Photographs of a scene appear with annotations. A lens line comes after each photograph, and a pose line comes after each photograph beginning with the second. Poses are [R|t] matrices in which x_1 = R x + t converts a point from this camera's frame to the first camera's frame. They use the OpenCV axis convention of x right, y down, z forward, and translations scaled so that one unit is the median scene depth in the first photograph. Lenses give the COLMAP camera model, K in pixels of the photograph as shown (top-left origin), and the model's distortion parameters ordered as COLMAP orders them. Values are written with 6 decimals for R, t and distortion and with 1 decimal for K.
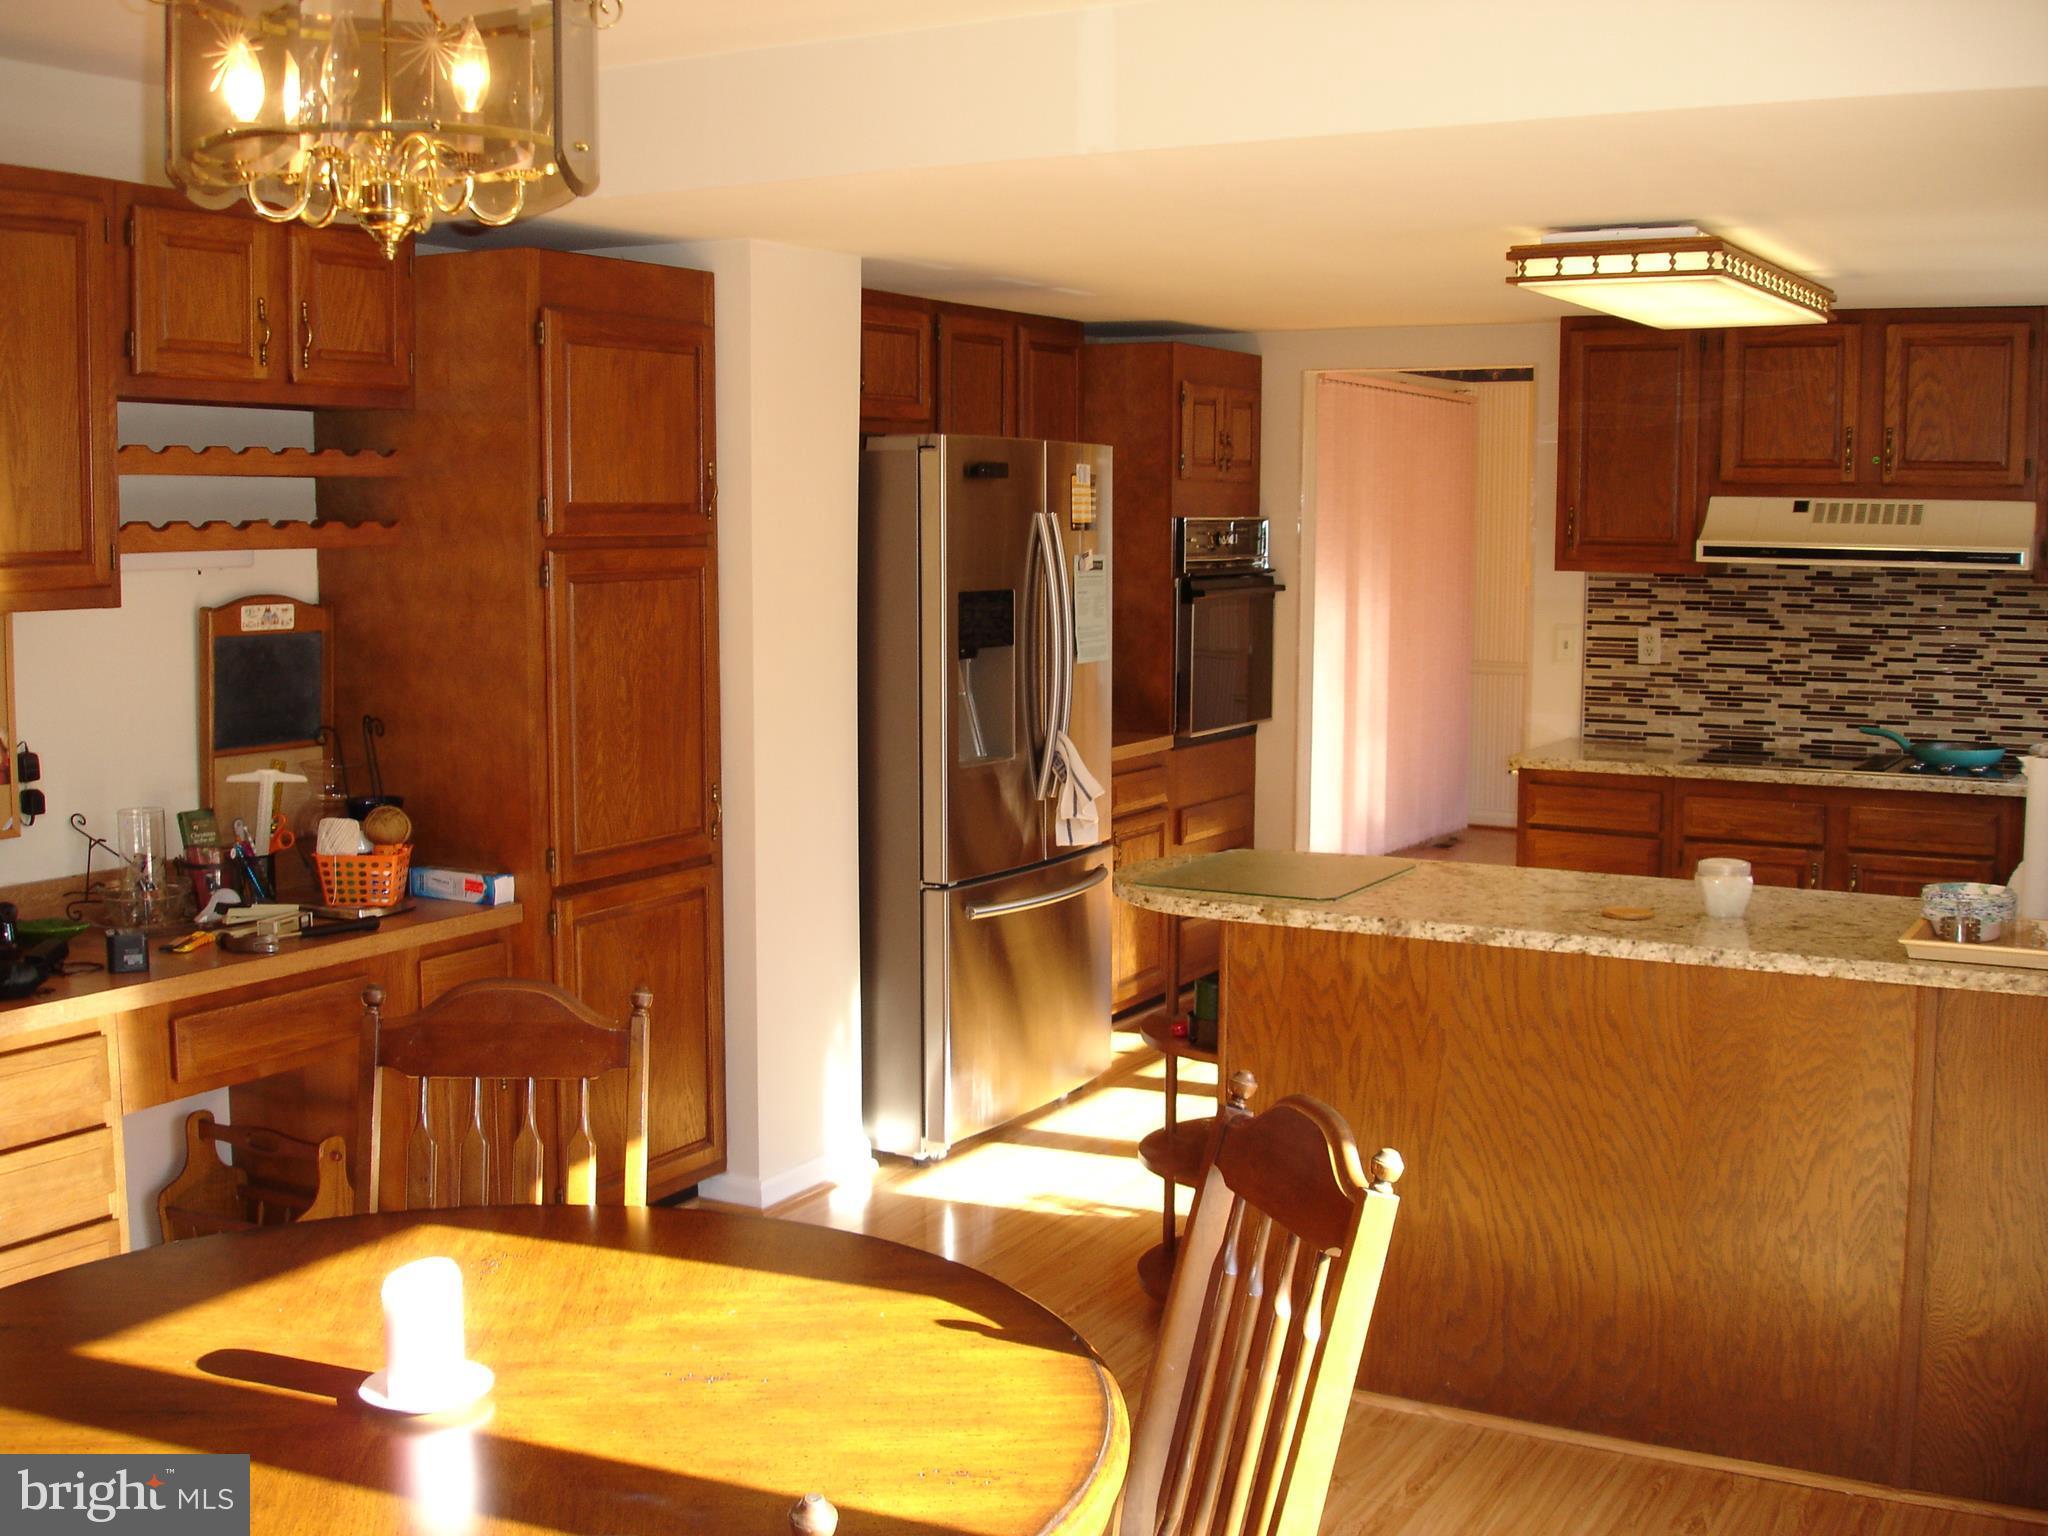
lens RADIAL K [[2298.7, 0, 1020.3], [0, 2298.7, 778.0], [0, 0, 1]] dist [-0.106206, 0.000000]
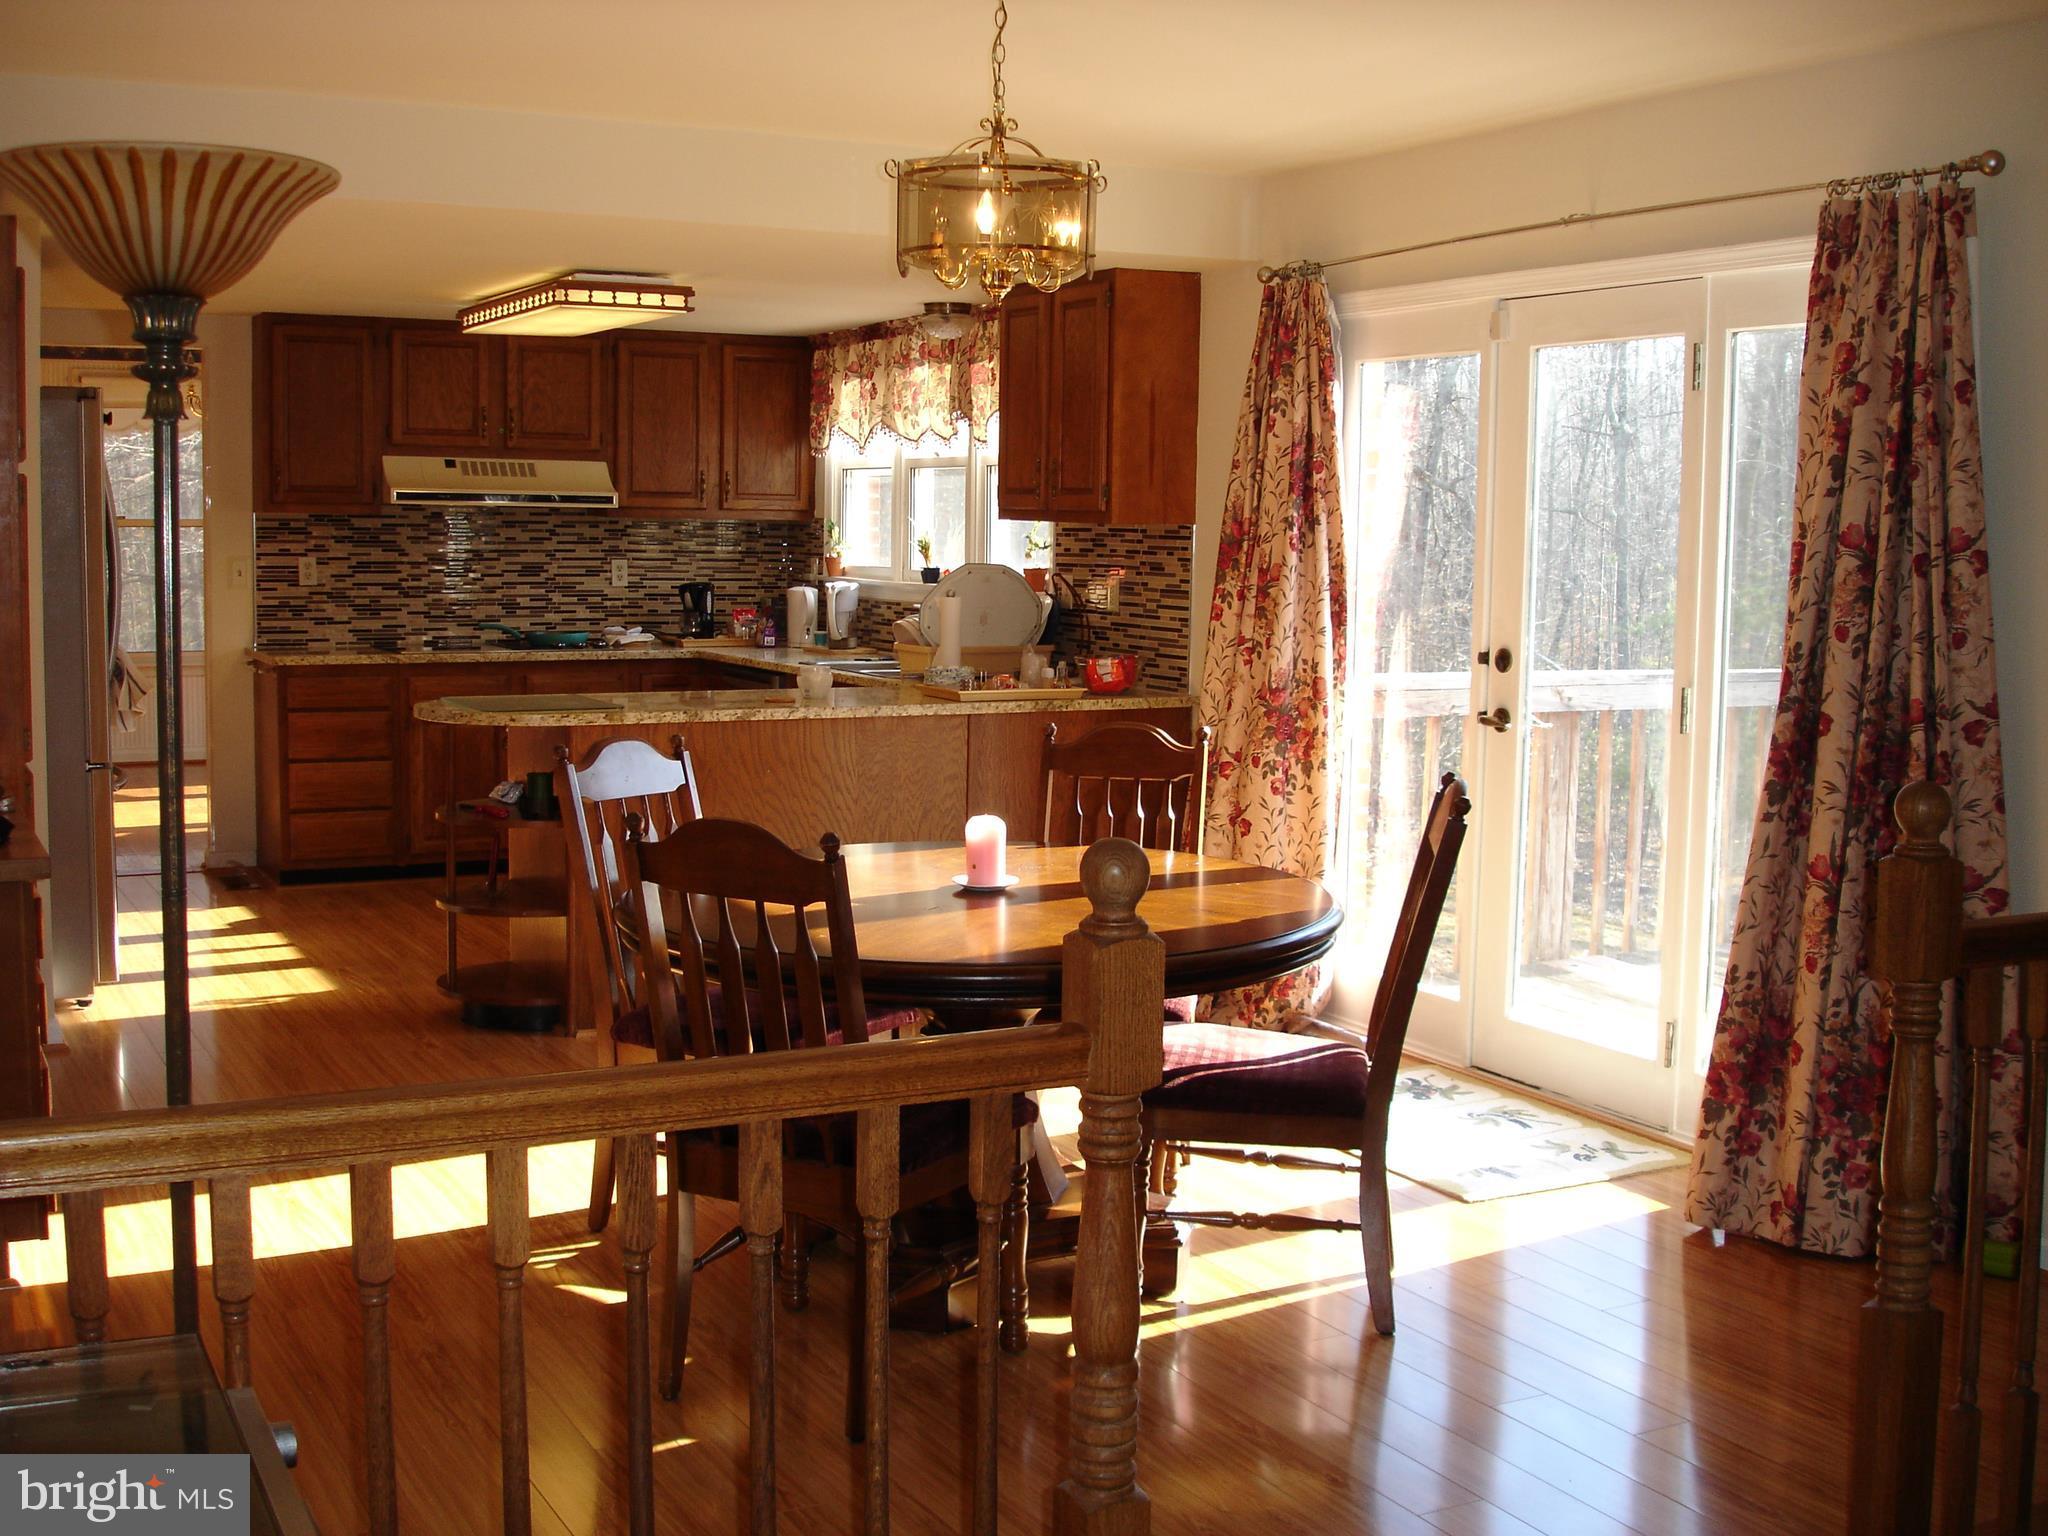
lens RADIAL K [[2298.7, 0, 1025.9], [0, 2298.7, 774.3], [0, 0, 1]] dist [-0.106206, 0.000000]
pose [[0.542041, -0.086232, 0.835916, -0.630539], [0.082010, 0.995401, 0.049506, 0.027687], [-0.836341, 0.041719, 0.546620, -0.038124]]
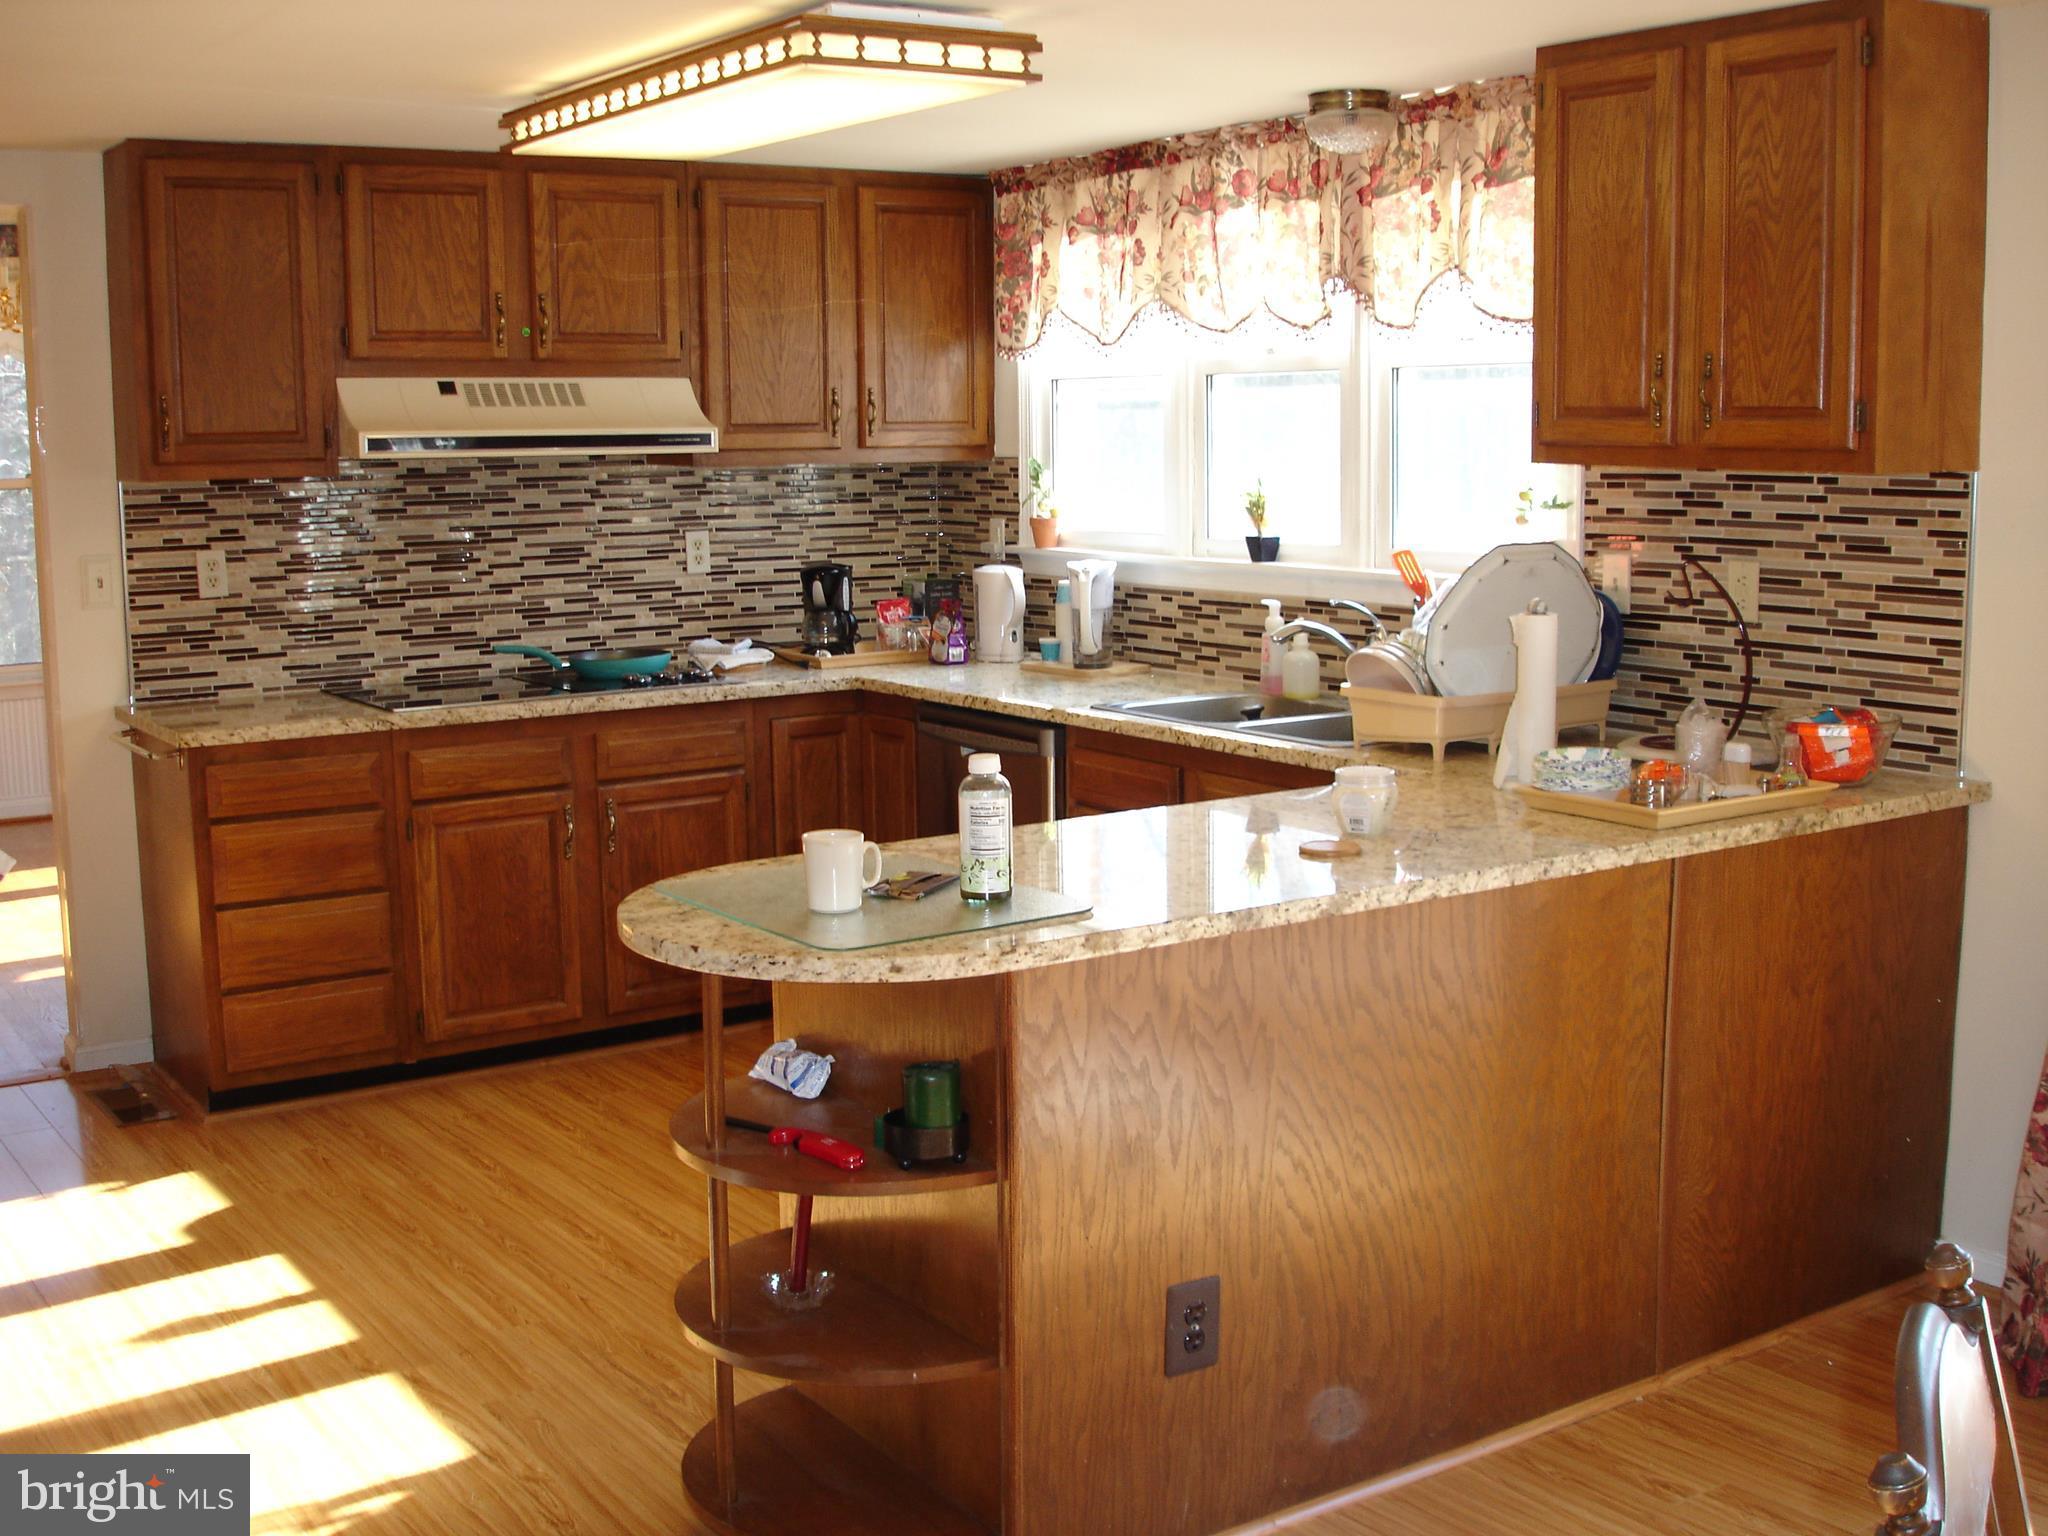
lens RADIAL K [[2298.7, 0, 1010.2], [0, 2298.7, 773.1], [0, 0, 1]] dist [-0.106206, 0.000000]
pose [[0.456222, -0.142335, 0.878409, -0.311051], [0.117079, 0.988145, 0.099309, -0.038634], [-0.882130, 0.057536, 0.467478, 0.432020]]
